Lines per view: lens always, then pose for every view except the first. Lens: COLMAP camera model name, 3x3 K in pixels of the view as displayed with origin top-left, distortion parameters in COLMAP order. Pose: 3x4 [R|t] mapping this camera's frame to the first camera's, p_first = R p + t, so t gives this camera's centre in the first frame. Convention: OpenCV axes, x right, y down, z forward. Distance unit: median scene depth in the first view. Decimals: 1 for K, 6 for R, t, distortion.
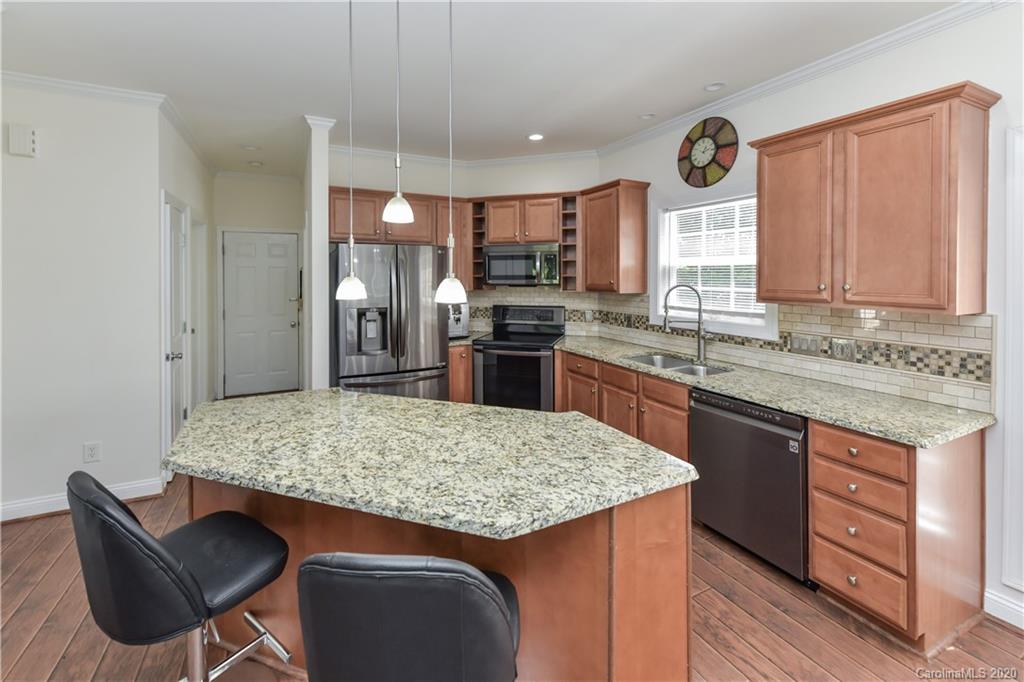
lens RADIAL K [[428.1, 0, 496.0], [0, 428.1, 292.8], [0, 0, 1]] dist [0.005767, -0.001841]
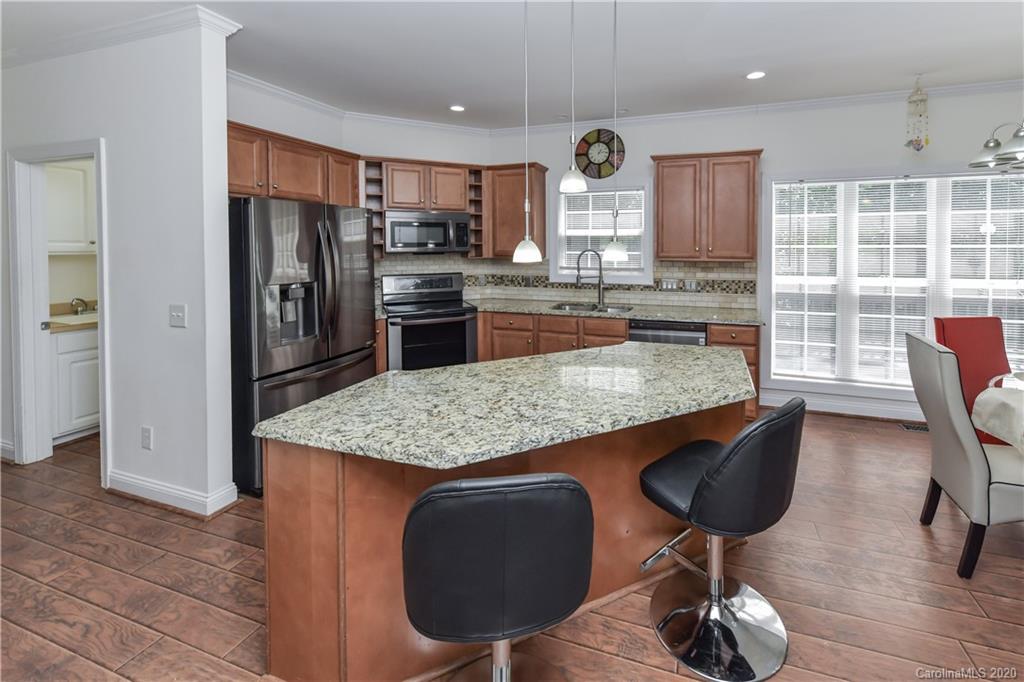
lens RADIAL K [[428.1, 0, 558.9], [0, 428.1, 266.4], [0, 0, 1]] dist [0.005767, -0.001841]
pose [[0.706221, -0.034796, 0.707136, -0.579903], [0.029458, 0.999371, 0.019755, 0.004091], [-0.707379, 0.006880, 0.706801, 0.123520]]
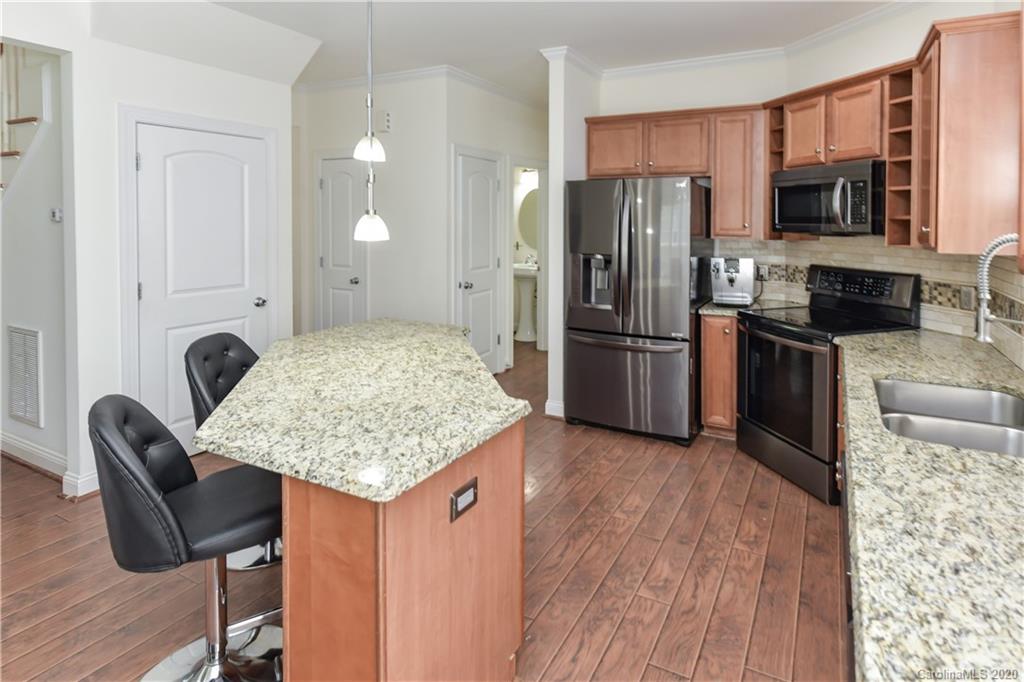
lens RADIAL K [[534.1, 0, 549.8], [0, 534.1, 252.6], [0, 0, 1]] dist [0.002577, 0.000259]
pose [[0.612164, 0.054129, -0.788876, 0.572826], [-0.038683, 0.998510, 0.038495, -0.006222], [0.789784, 0.006951, 0.613346, 0.301524]]
